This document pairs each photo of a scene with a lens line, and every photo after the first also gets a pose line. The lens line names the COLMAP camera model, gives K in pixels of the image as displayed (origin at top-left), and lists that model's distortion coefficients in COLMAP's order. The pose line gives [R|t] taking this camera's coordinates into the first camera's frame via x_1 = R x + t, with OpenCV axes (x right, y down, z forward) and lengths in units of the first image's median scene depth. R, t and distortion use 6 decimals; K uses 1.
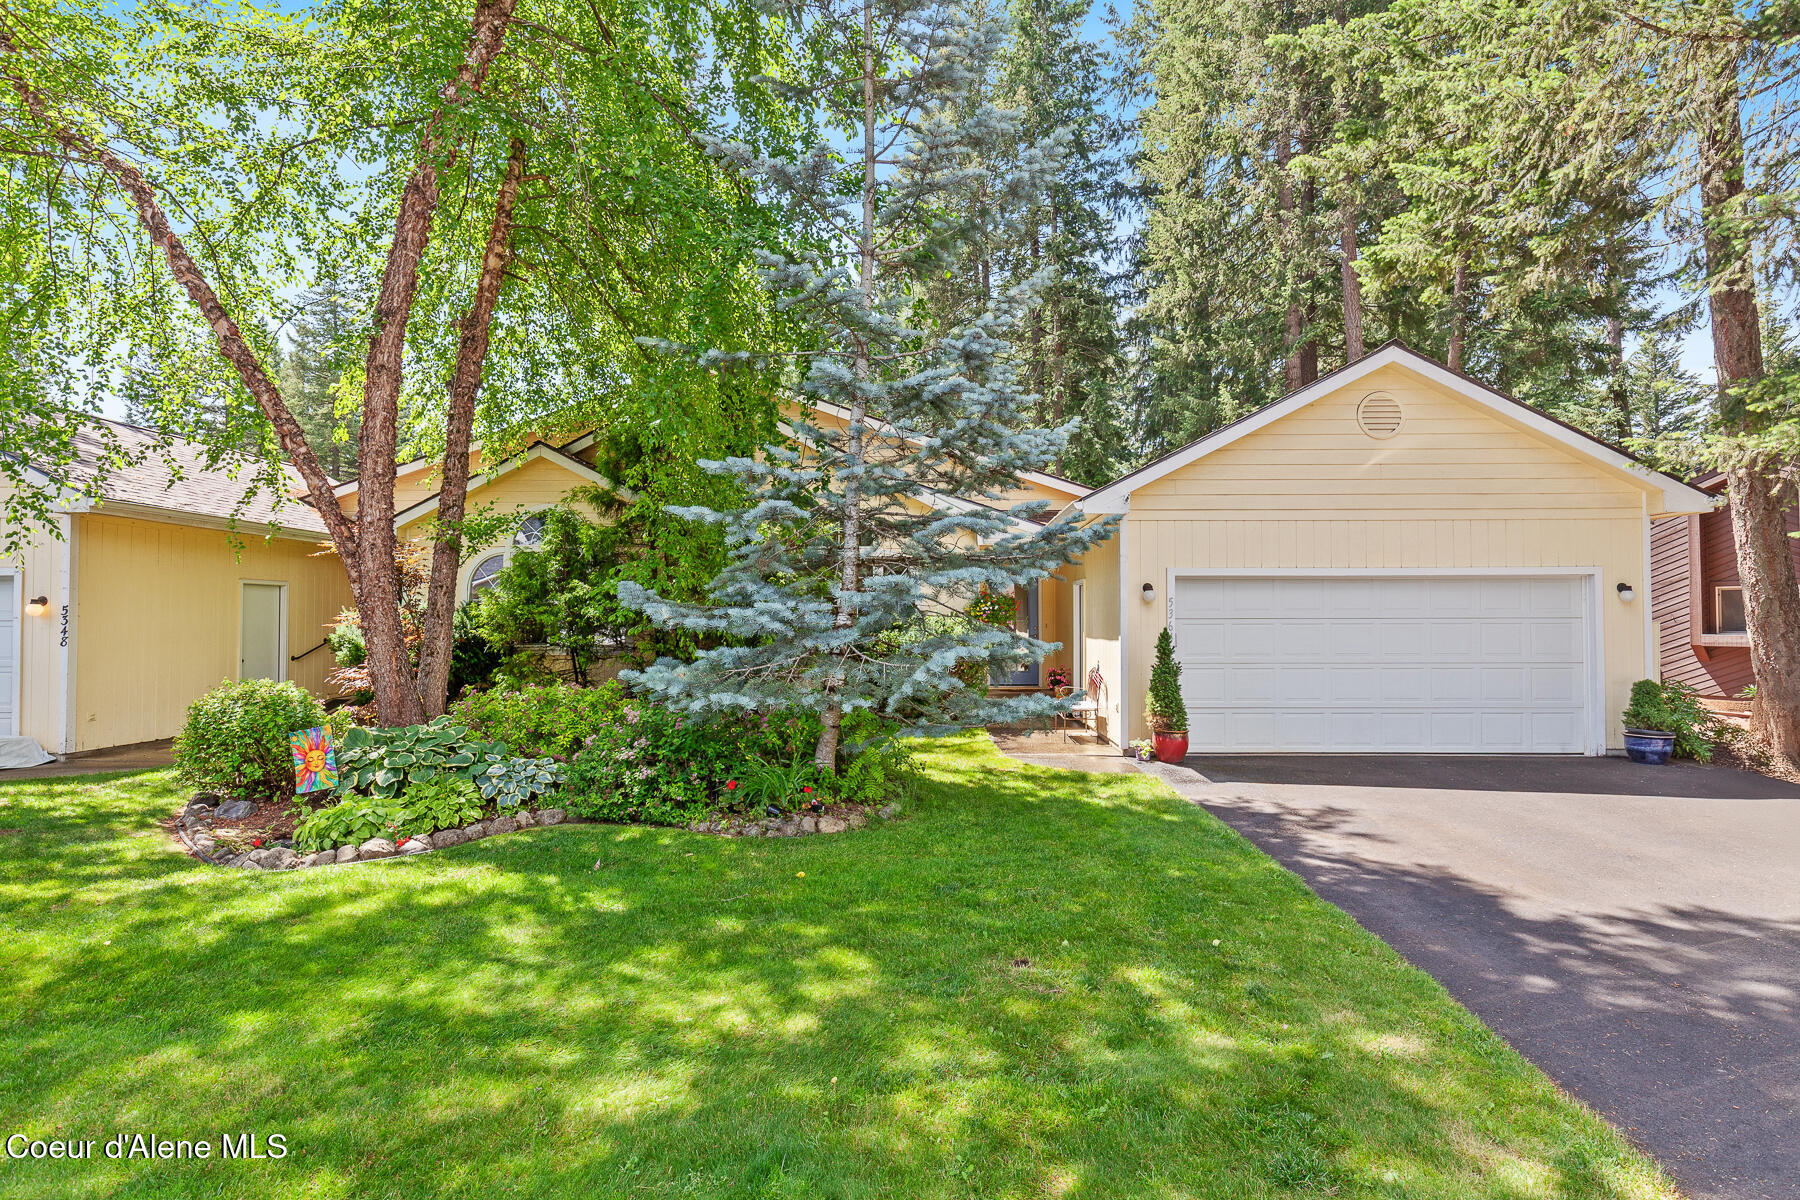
lens RADIAL K [[973.5, 0, 897.6], [0, 973.5, 592.6], [0, 0, 1]] dist [0.001126, -0.000852]
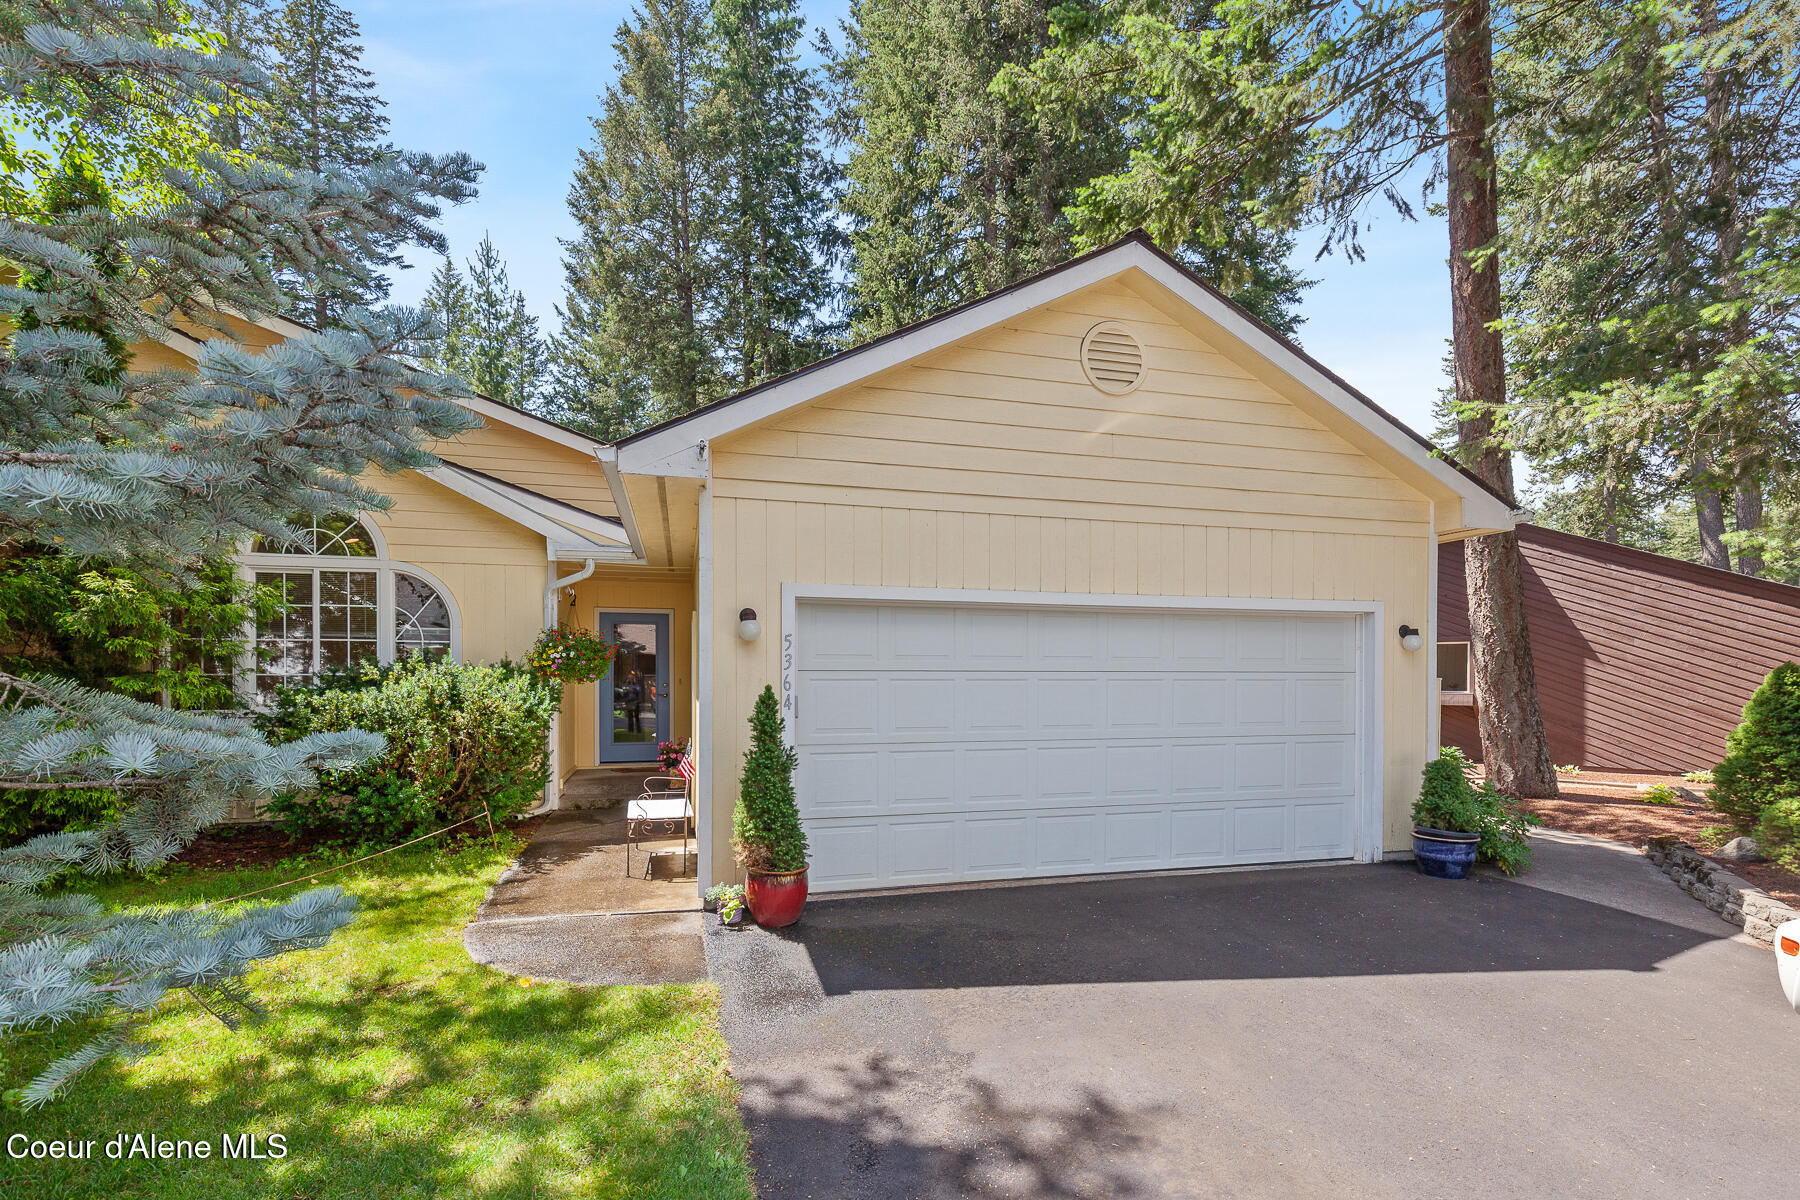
lens RADIAL K [[817.6, 0, 905.0], [0, 817.6, 677.5], [0, 0, 1]] dist [-0.000557, 0.000571]
pose [[0.962319, 0.003210, 0.271904, 0.214747], [-0.010949, 0.999577, 0.026952, 0.016962], [-0.271703, -0.028914, 0.961947, 0.507240]]
